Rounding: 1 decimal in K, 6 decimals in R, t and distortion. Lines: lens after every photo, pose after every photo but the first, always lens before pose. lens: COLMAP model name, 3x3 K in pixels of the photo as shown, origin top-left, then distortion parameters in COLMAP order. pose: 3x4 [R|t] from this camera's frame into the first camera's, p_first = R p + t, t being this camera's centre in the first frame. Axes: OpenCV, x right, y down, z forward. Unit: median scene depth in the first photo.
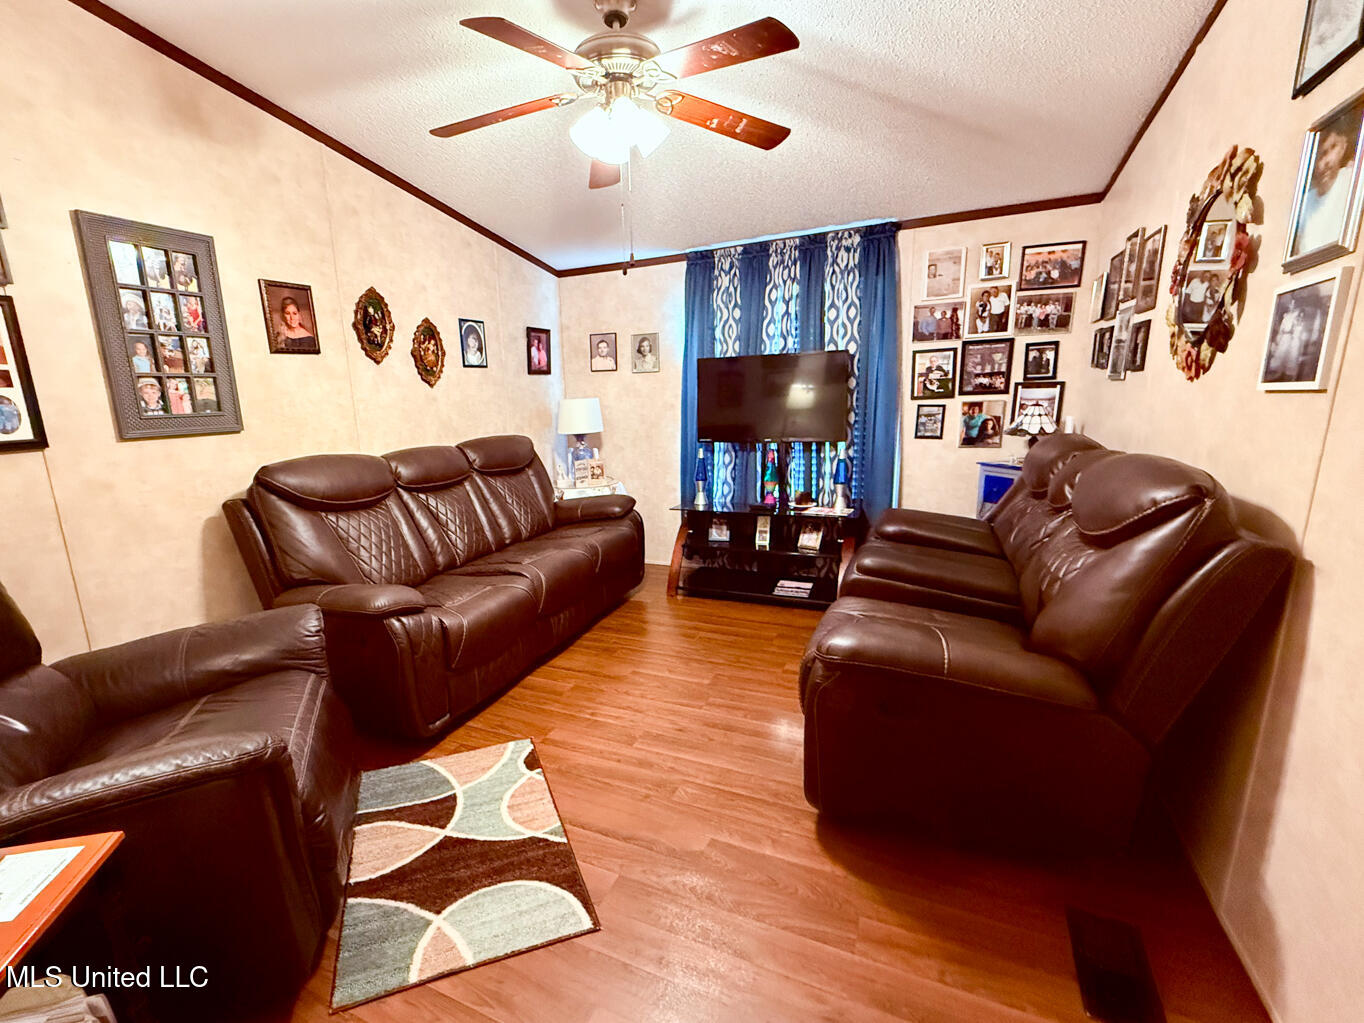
lens RADIAL K [[560.0, 0, 677.5], [0, 560.0, 511.6], [0, 0, 1]] dist [0.000723, -0.000115]
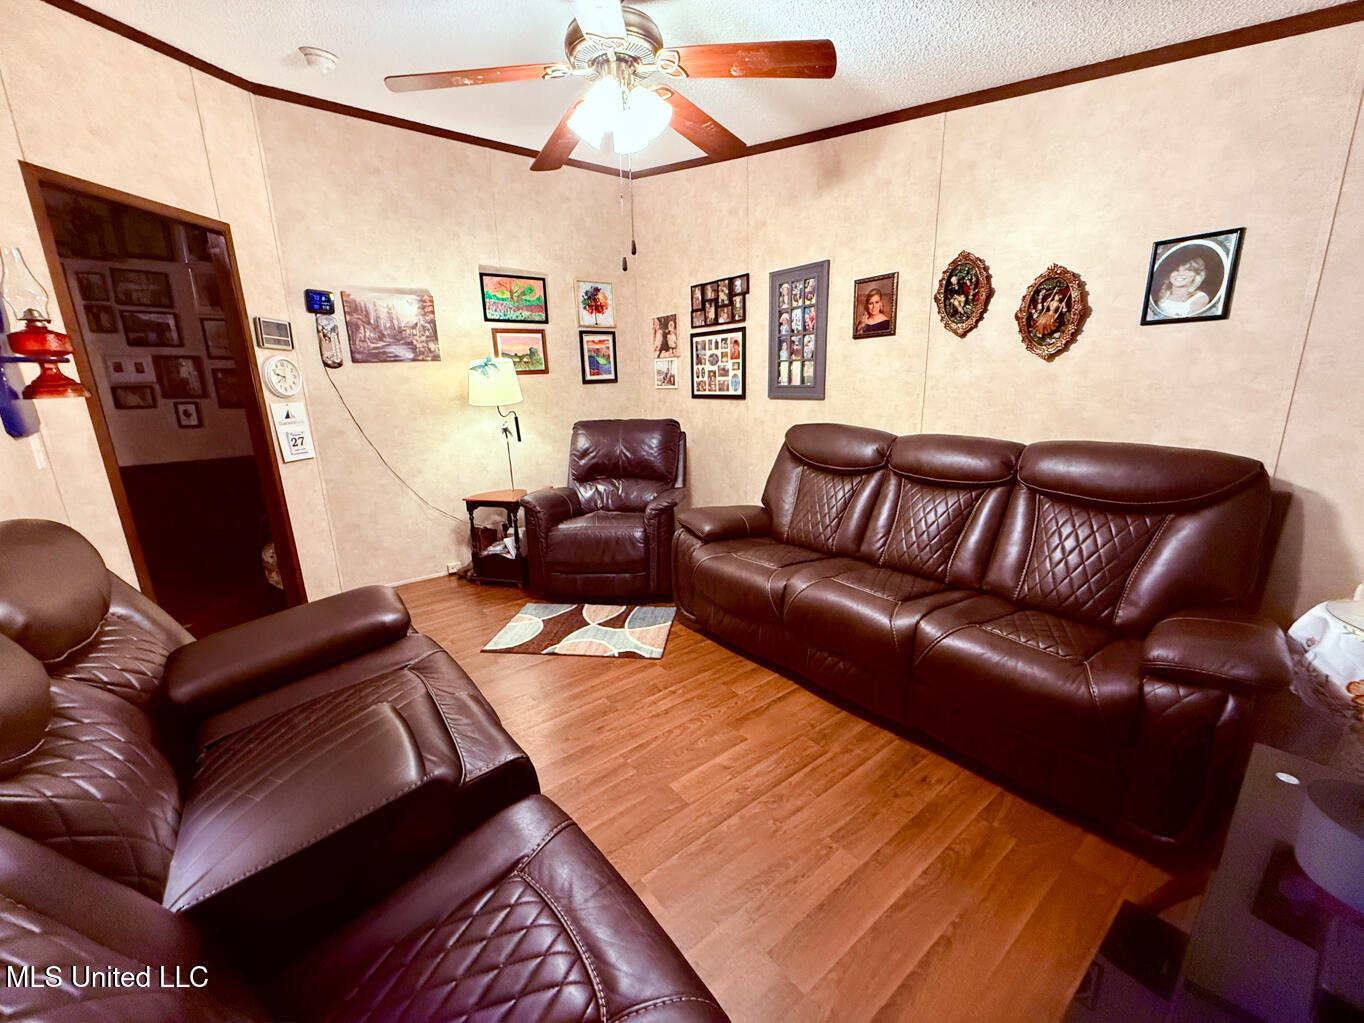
lens RADIAL K [[560.0, 0, 677.5], [0, 560.0, 513.4], [0, 0, 1]] dist [0.000723, -0.000115]
pose [[-0.477044, 0.254102, -0.841345, 0.641604], [-0.143200, 0.922028, 0.359665, -0.328362], [0.867135, 0.292057, -0.403461, 1.319786]]
